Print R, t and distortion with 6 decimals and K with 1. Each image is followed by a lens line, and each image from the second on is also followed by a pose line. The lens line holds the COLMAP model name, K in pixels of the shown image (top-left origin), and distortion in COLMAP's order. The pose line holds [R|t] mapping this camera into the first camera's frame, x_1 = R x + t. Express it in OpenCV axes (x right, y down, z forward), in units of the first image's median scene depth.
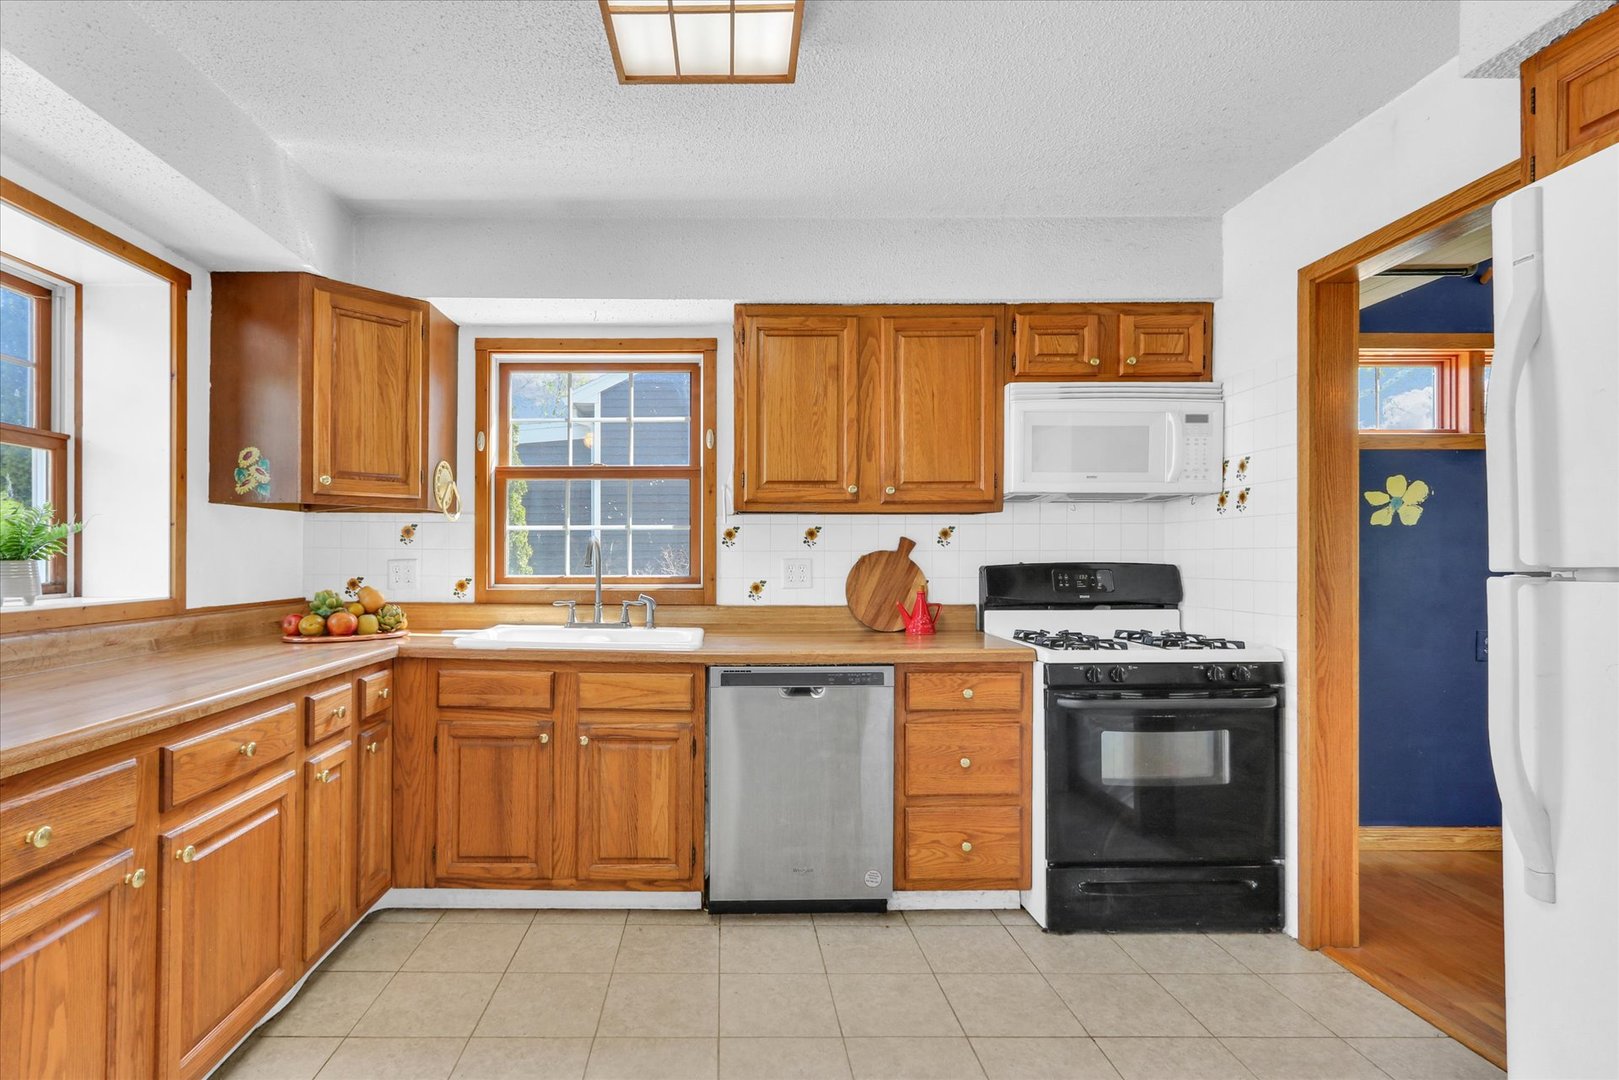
lens RADIAL K [[787.4, 0, 714.2], [0, 787.4, 556.6], [0, 0, 1]] dist [-0.003186, 0.001323]
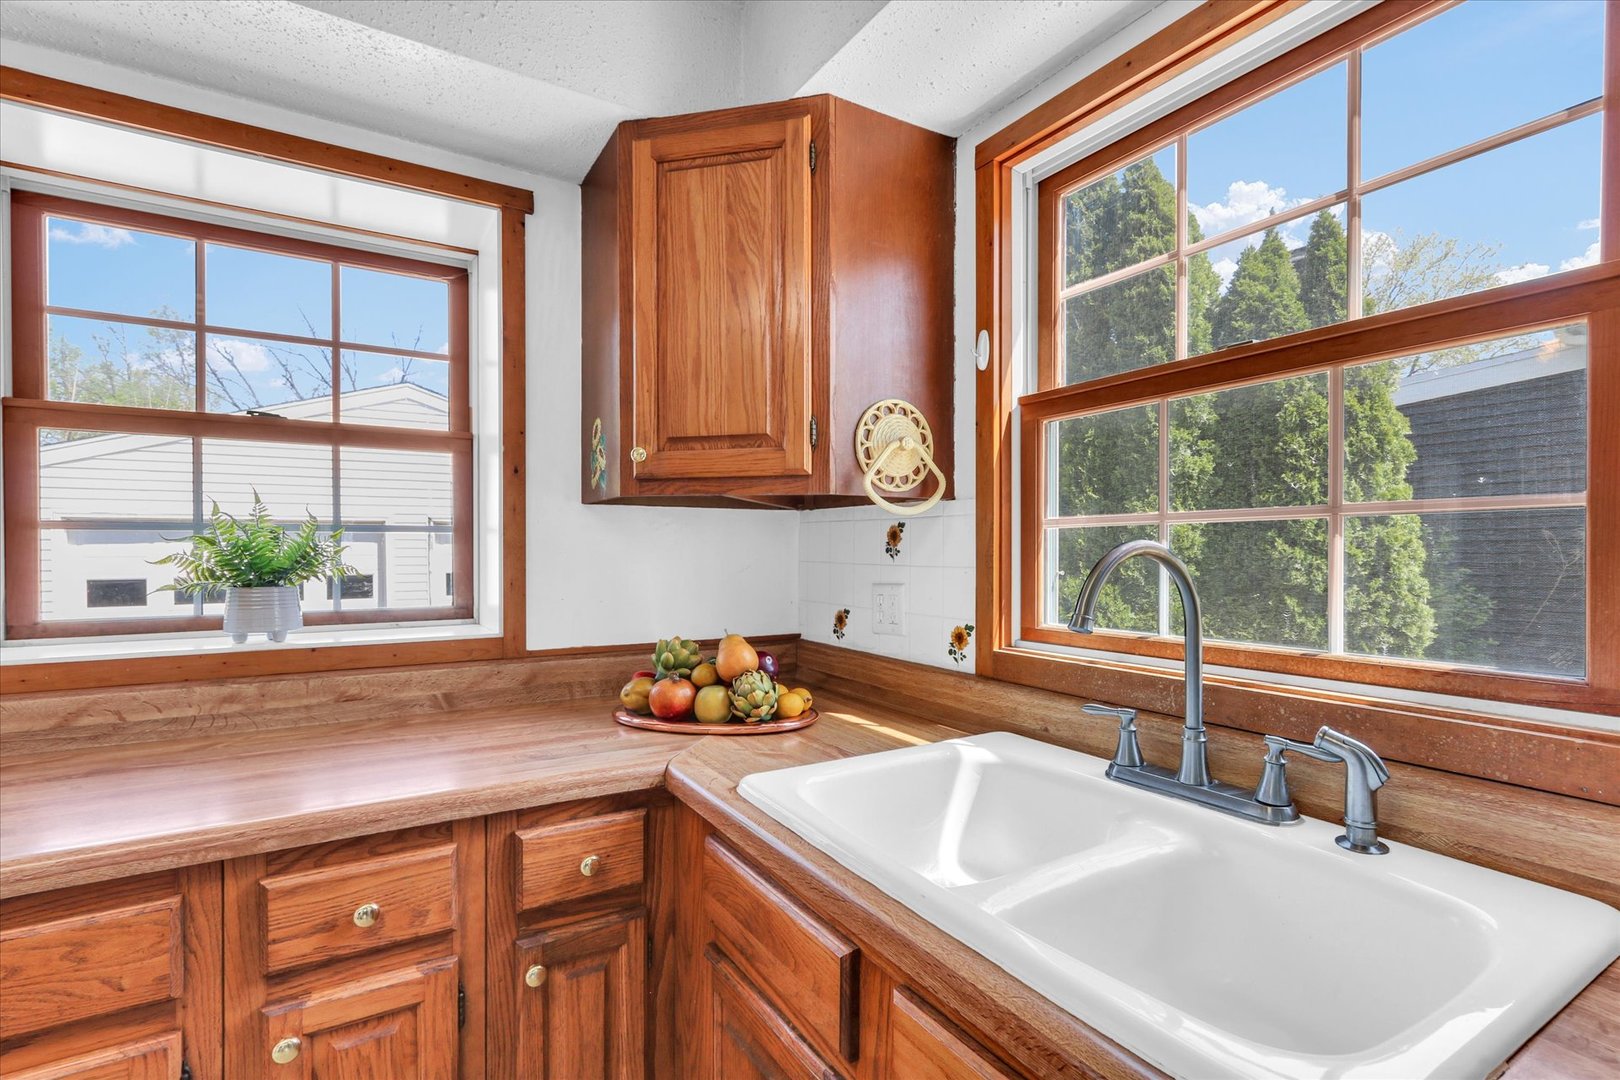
lens RADIAL K [[755.8, 0, 811.1], [0, 755.8, 547.6], [0, 0, 1]] dist [0.000757, 0.003224]
pose [[0.525569, -0.006637, -0.850725, 0.059369], [-0.000574, 0.999967, -0.008156, -0.021859], [0.850751, 0.004775, 0.525548, 0.791753]]
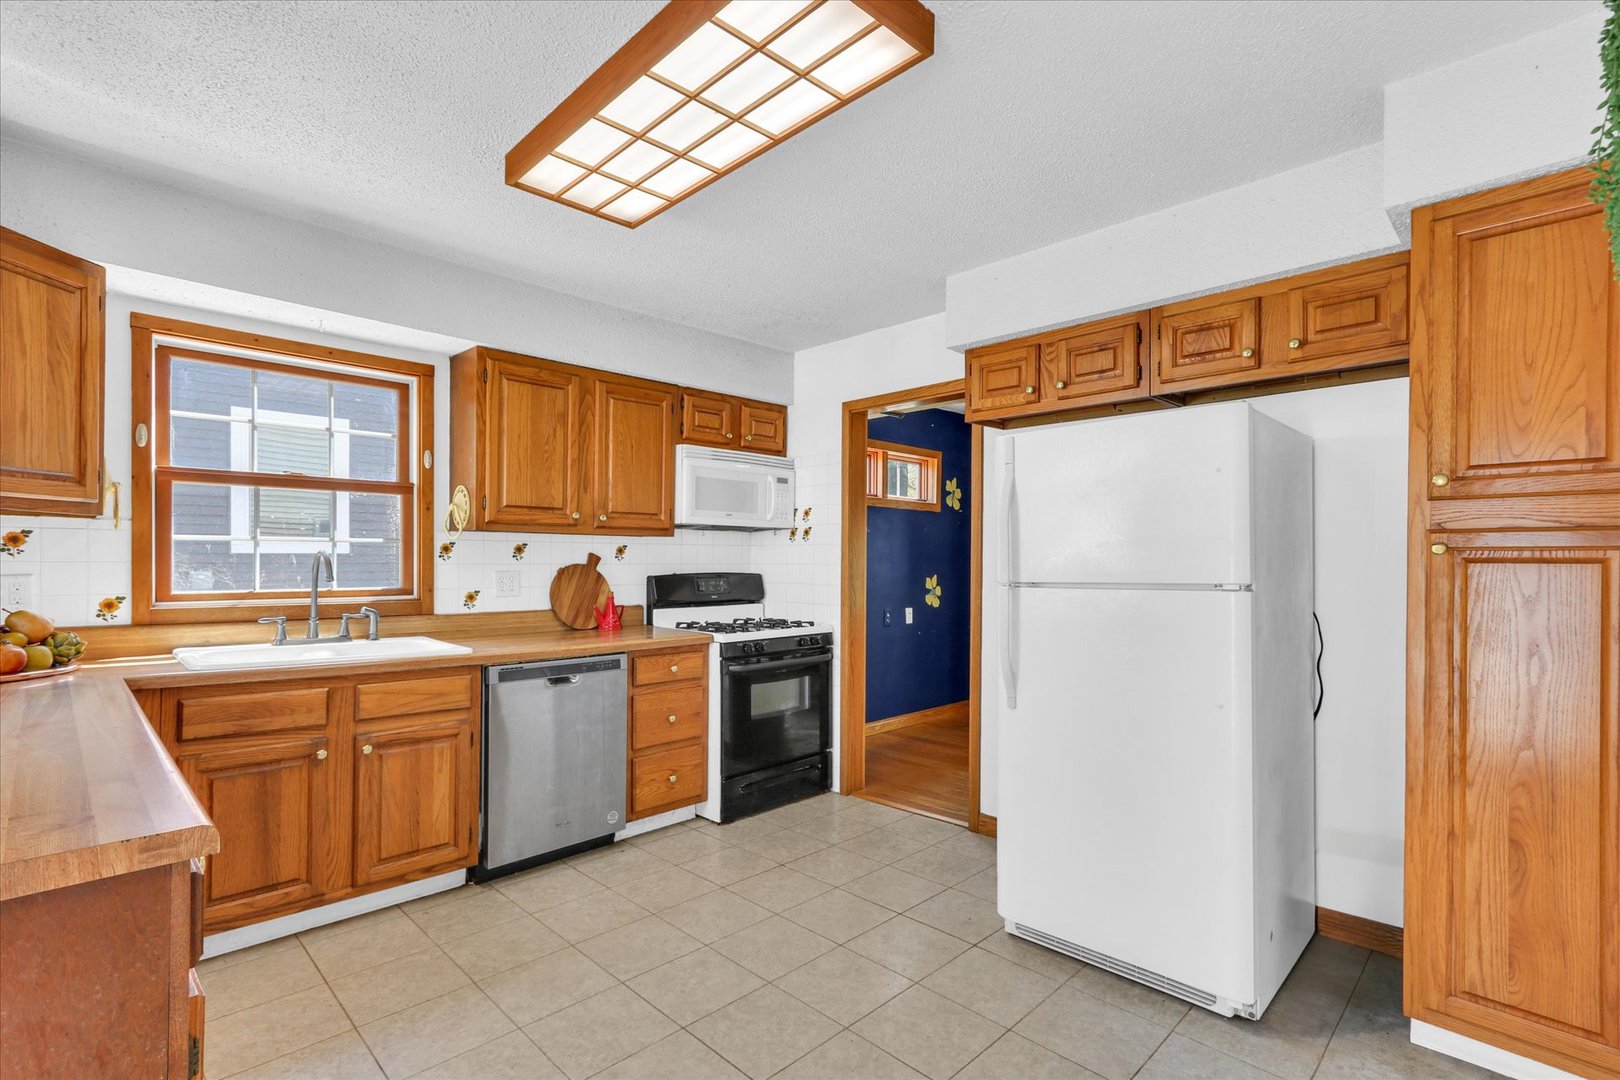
lens RADIAL K [[755.8, 0, 809.3], [0, 755.8, 566.5], [0, 0, 1]] dist [0.000757, 0.003224]
pose [[0.709350, -0.001502, 0.704854, -0.434652], [-0.007190, 0.999930, 0.009366, -0.020767], [-0.704819, -0.011712, 0.709290, -0.111841]]
